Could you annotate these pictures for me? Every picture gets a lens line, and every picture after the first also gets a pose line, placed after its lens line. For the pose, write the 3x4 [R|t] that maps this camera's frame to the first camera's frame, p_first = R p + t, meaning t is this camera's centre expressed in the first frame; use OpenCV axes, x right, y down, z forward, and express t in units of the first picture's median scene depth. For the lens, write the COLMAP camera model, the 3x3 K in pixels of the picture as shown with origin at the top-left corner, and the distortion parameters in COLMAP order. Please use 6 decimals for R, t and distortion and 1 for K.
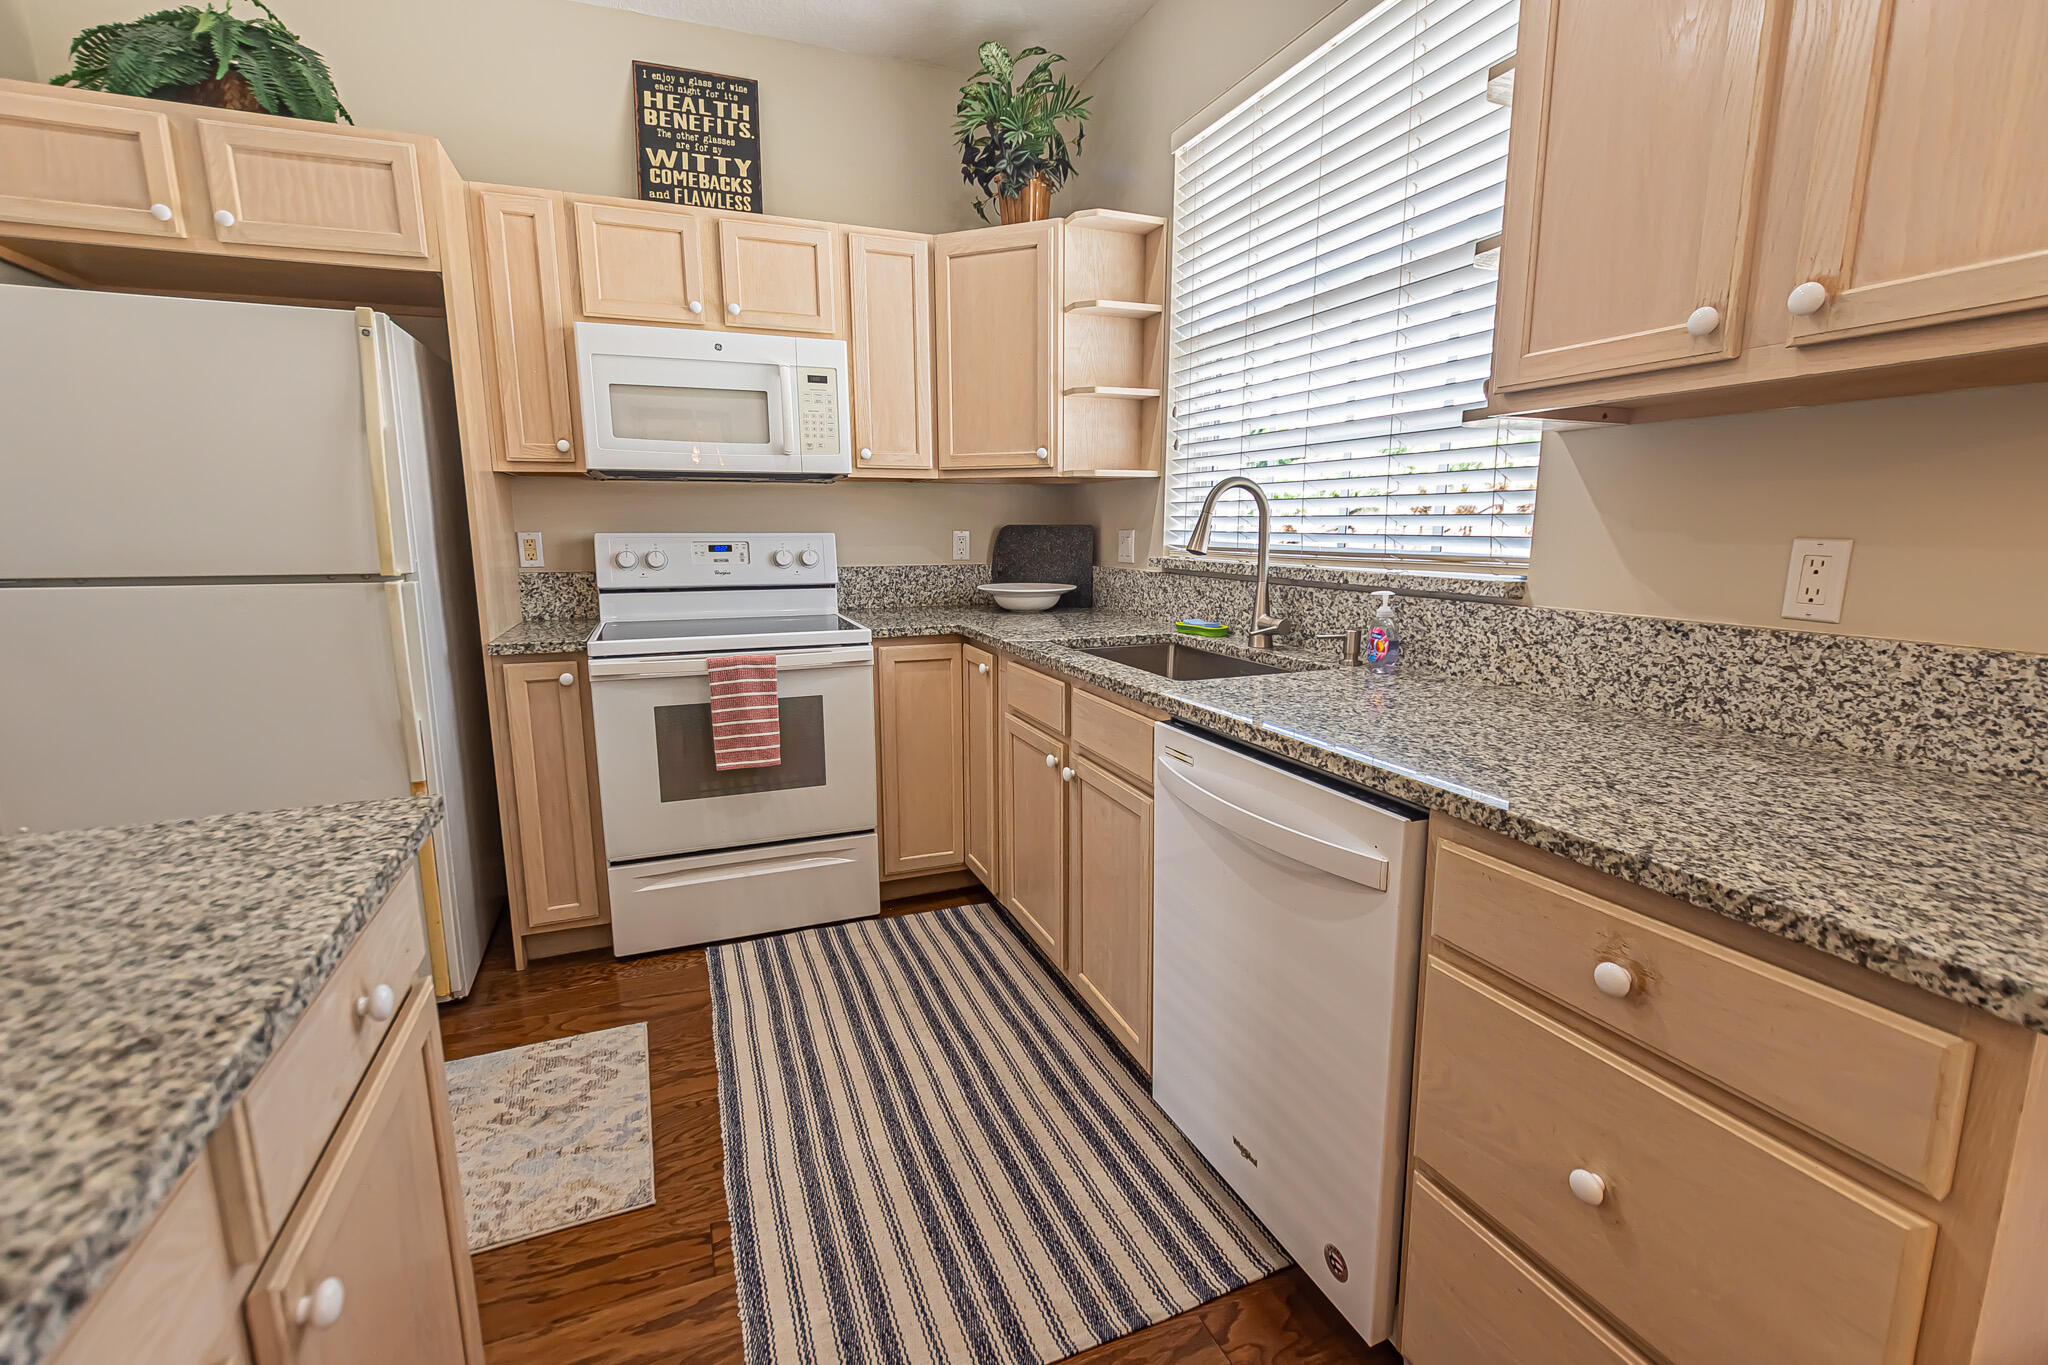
lens RADIAL K [[914.4, 0, 1028.9], [0, 914.4, 678.6], [0, 0, 1]] dist [0.002042, -0.000500]
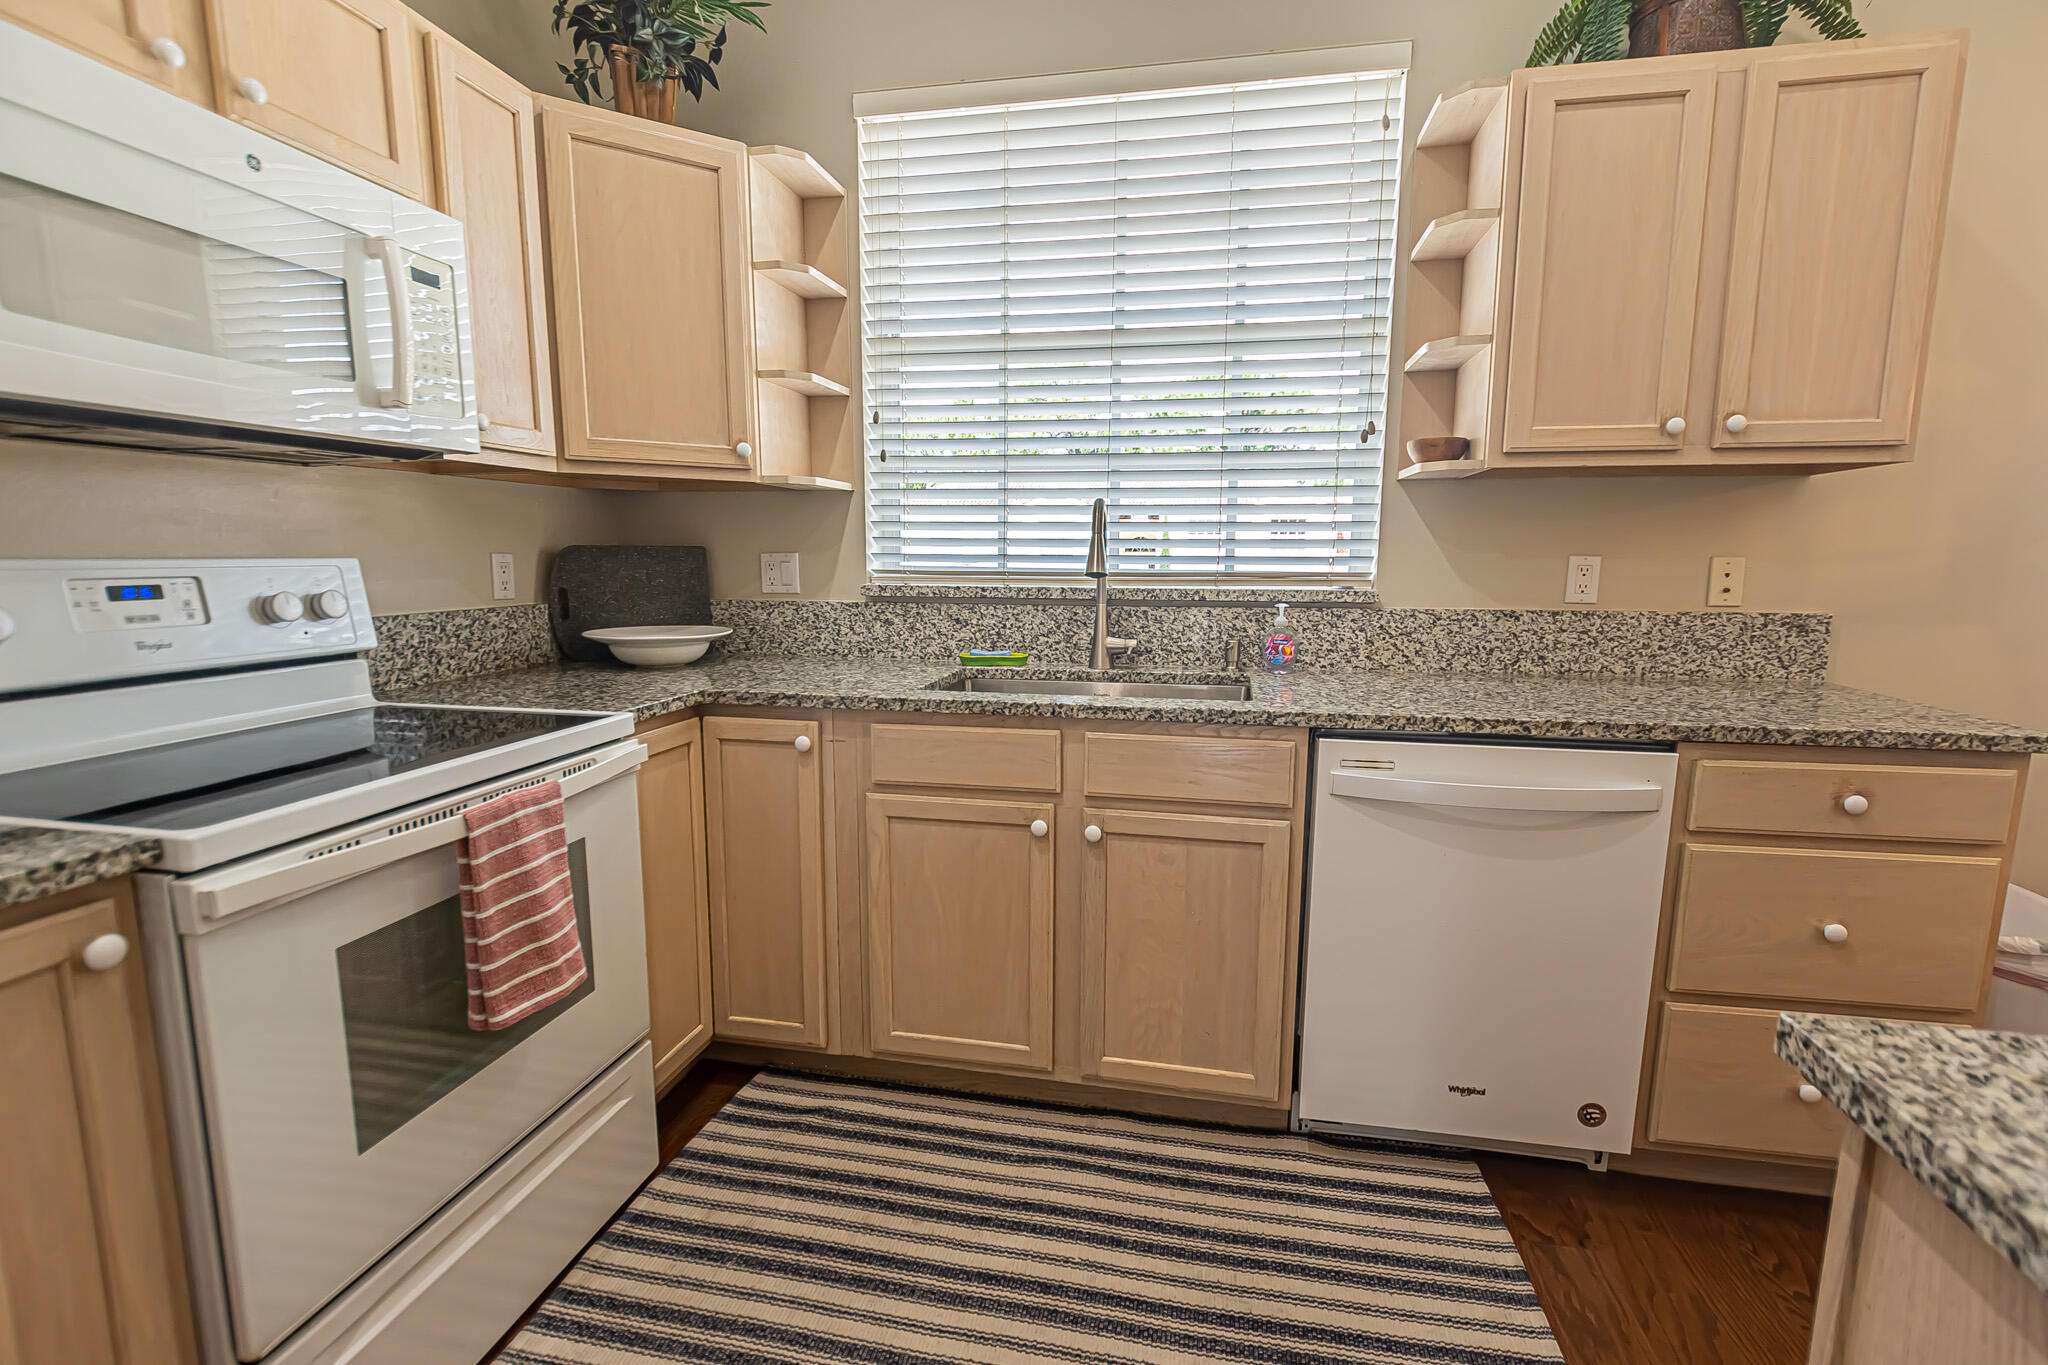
lens RADIAL K [[931.7, 0, 1032.3], [0, 931.7, 682.3], [0, 0, 1]] dist [-0.003072, -0.000341]
pose [[0.541112, -0.114745, 0.833085, -0.863940], [0.137457, 0.989392, 0.046992, -0.104991], [-0.829640, 0.089085, 0.551145, 0.677806]]
